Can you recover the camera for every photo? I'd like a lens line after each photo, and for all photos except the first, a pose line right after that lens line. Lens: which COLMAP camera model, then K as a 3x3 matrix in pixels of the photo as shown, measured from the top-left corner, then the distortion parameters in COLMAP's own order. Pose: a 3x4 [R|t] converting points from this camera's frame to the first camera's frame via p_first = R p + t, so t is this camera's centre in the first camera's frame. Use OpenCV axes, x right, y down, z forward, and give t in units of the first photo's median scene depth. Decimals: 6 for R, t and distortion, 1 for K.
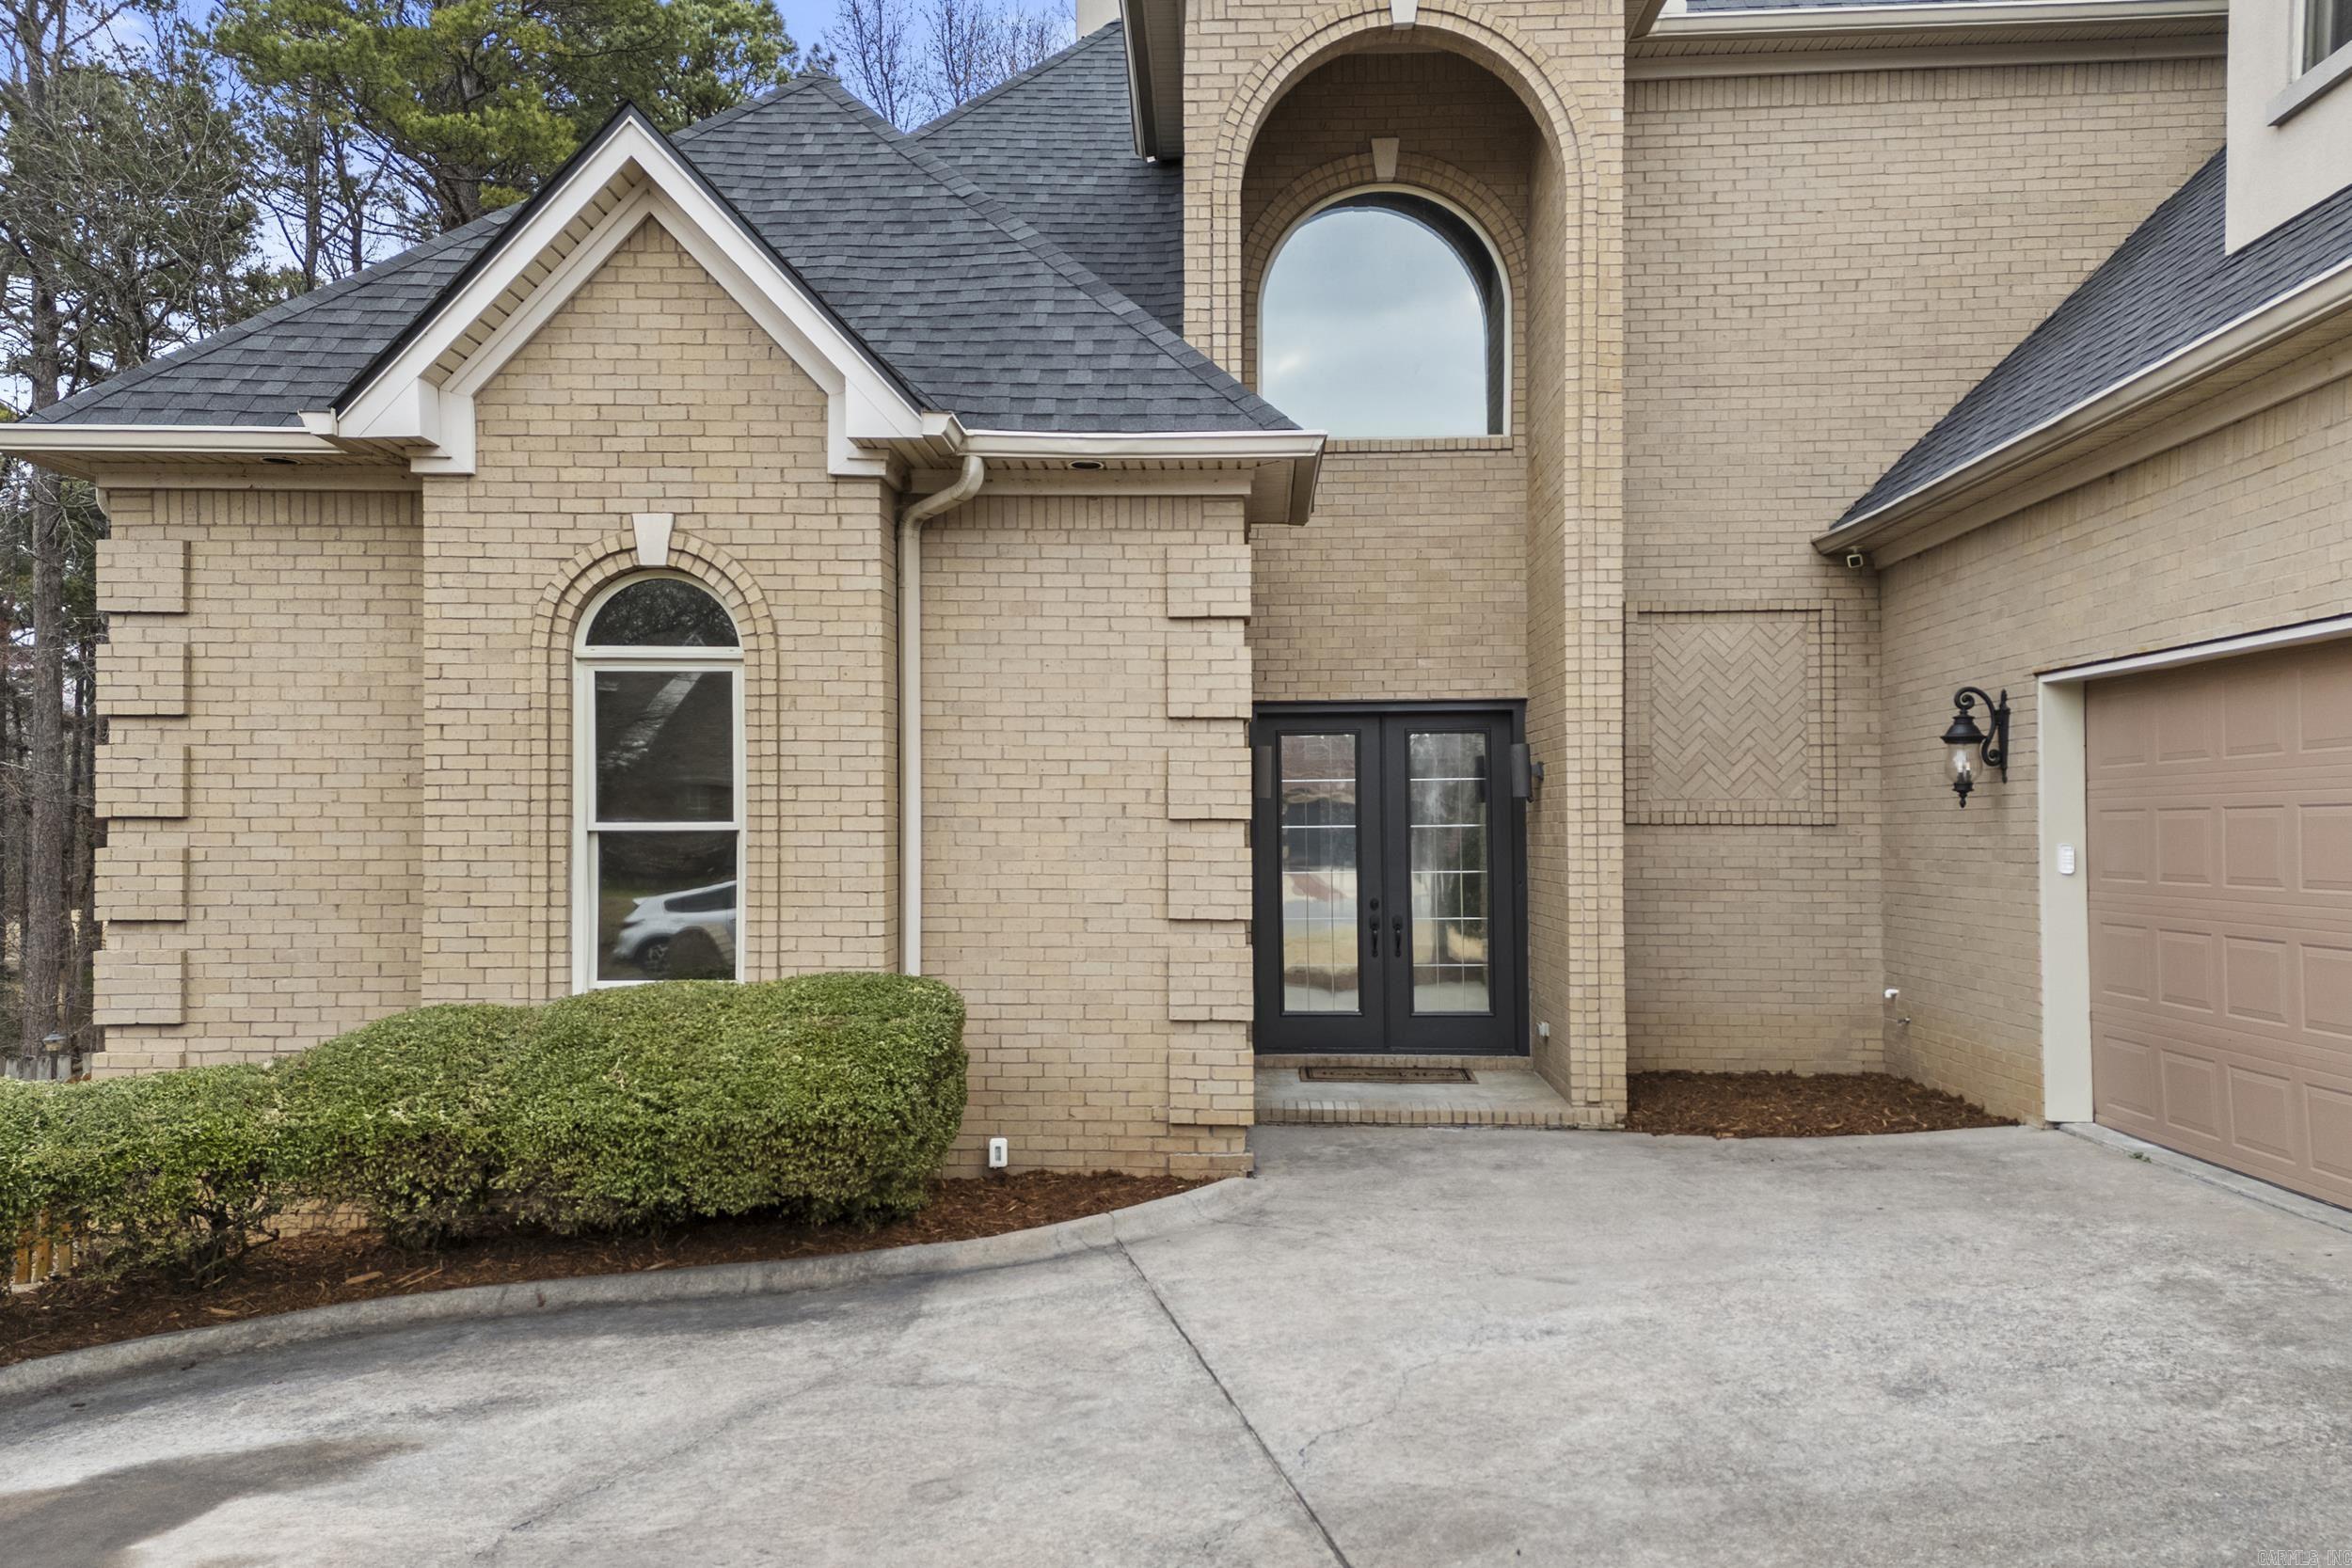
lens RADIAL K [[1623.1, 0, 1205.7], [0, 1623.1, 823.8], [0, 0, 1]] dist [0.098146, -0.011137]
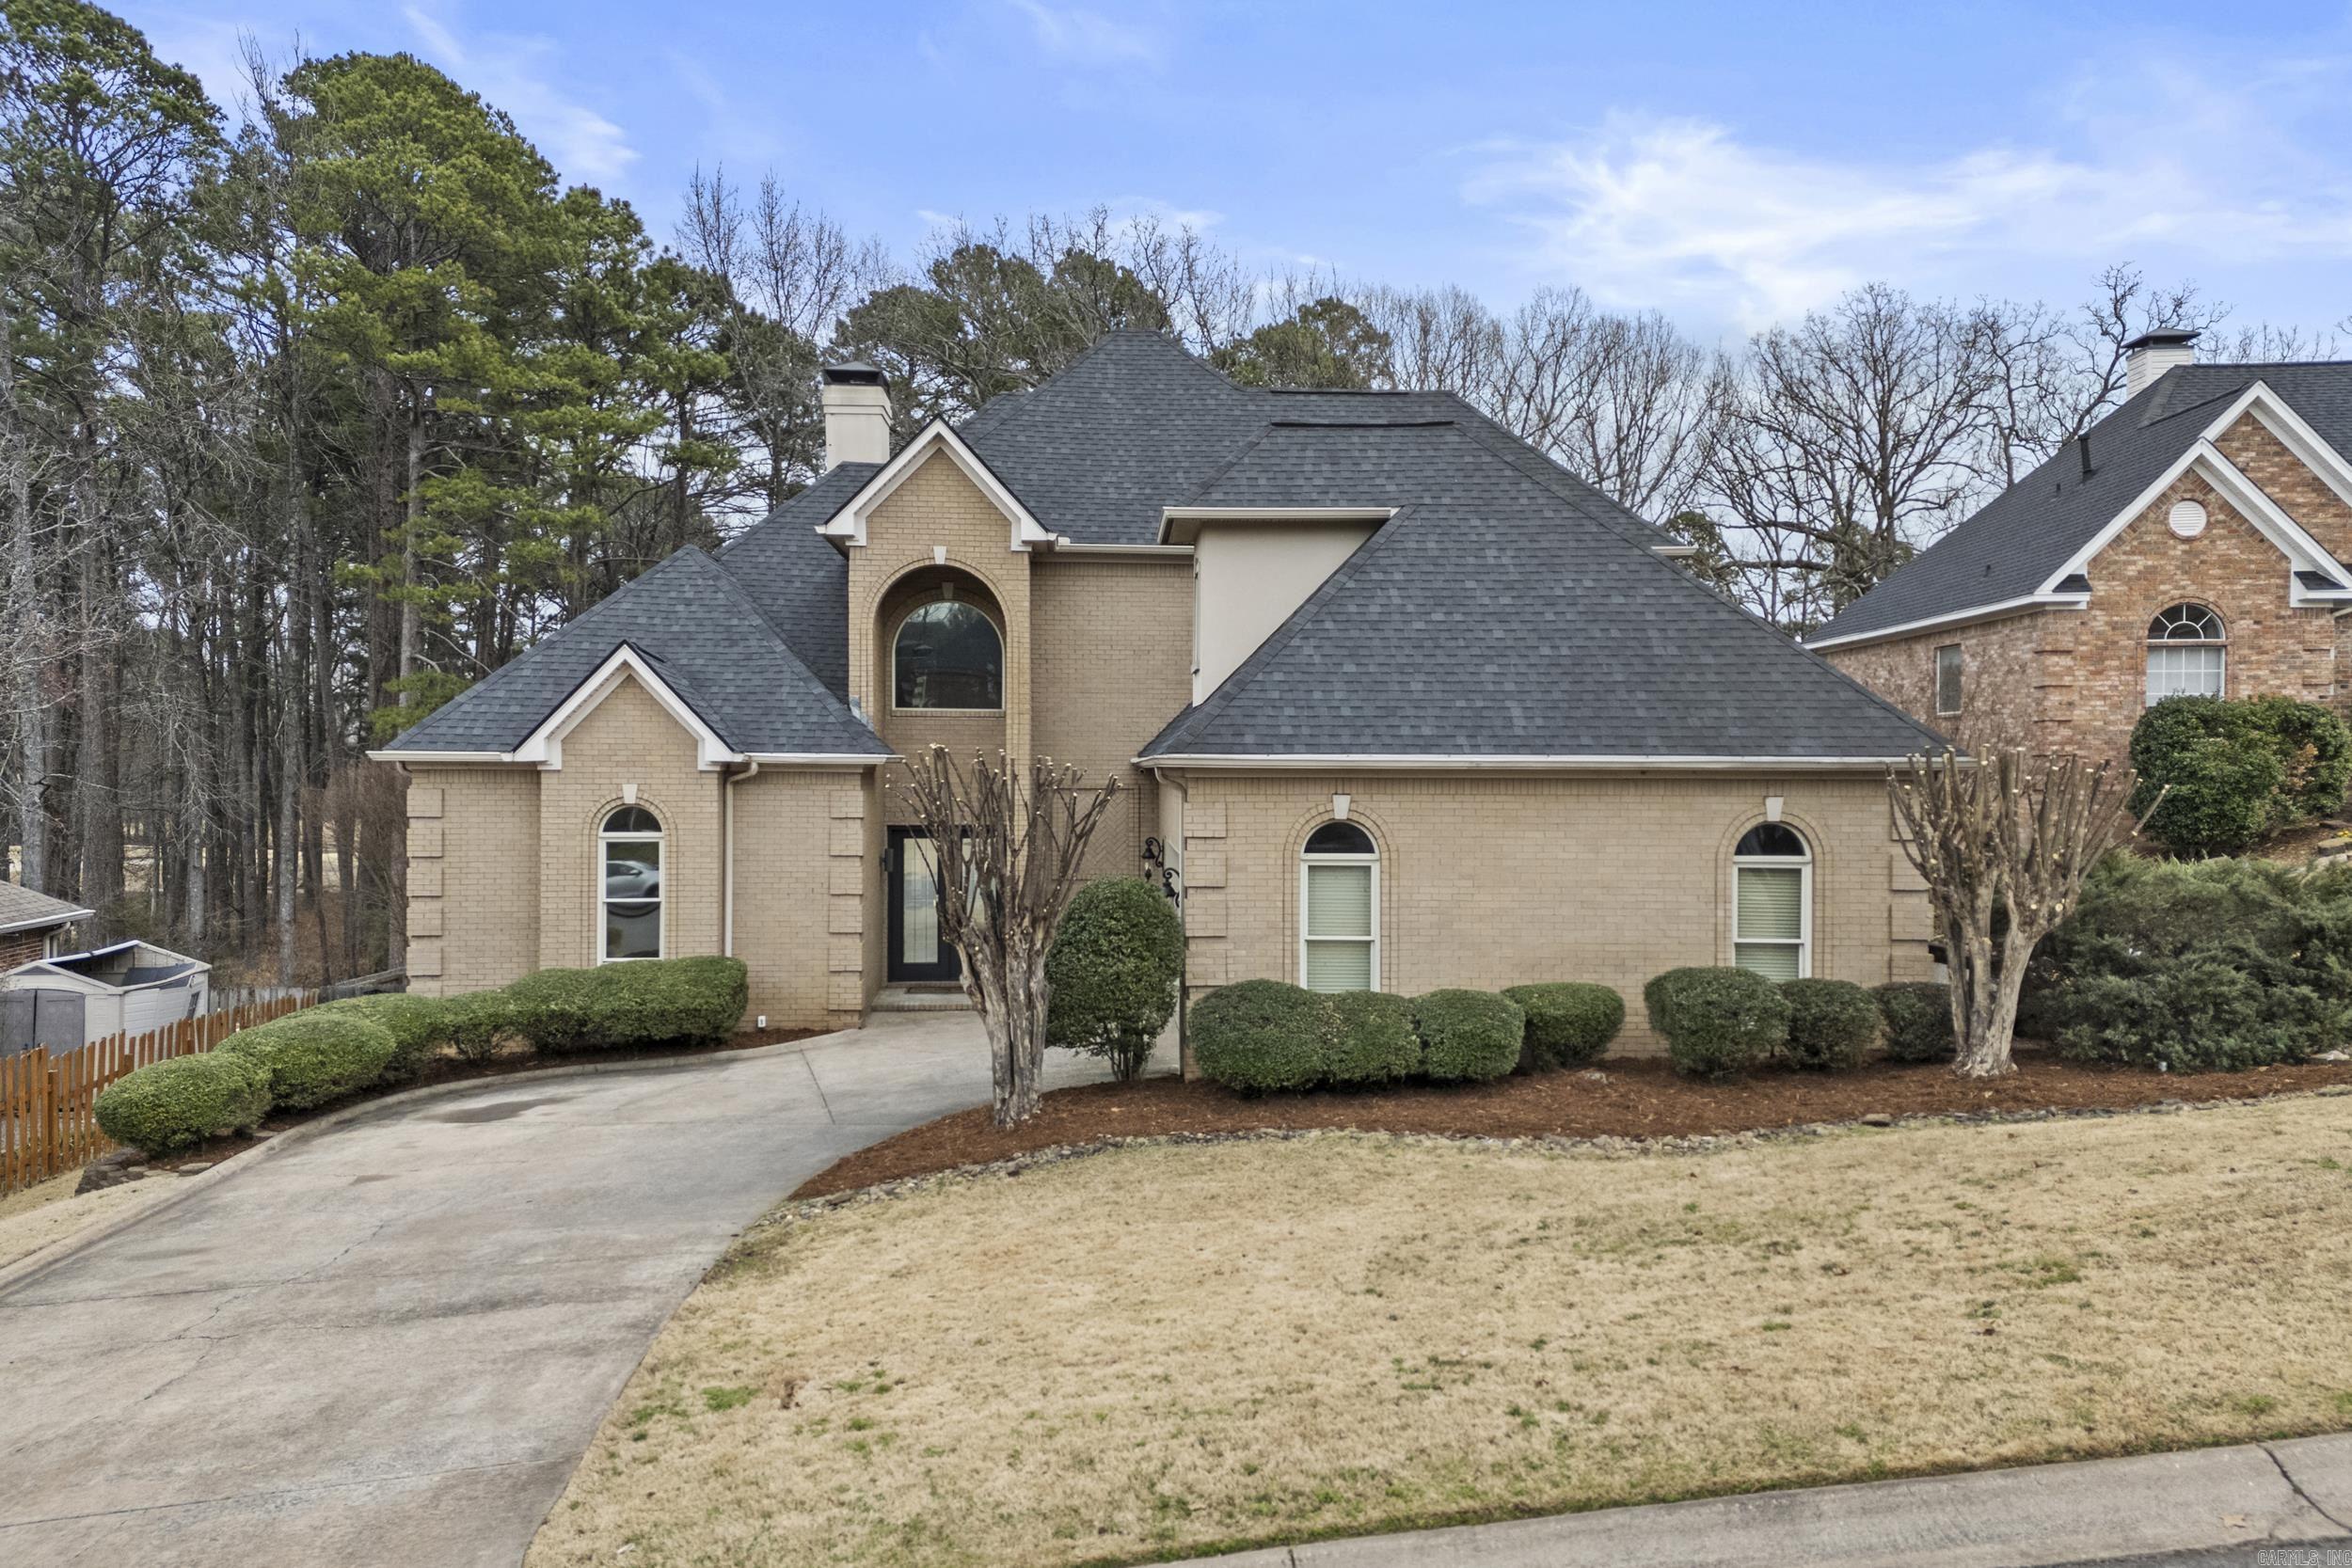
lens RADIAL K [[1623.1, 0, 1222.4], [0, 1623.1, 753.9], [0, 0, 1]] dist [0.098146, -0.011137]
pose [[0.994119, 0.008431, 0.107961, 0.331906], [-0.009328, 0.999926, 0.007806, -0.265368], [-0.107887, -0.008767, 0.994124, -1.754153]]
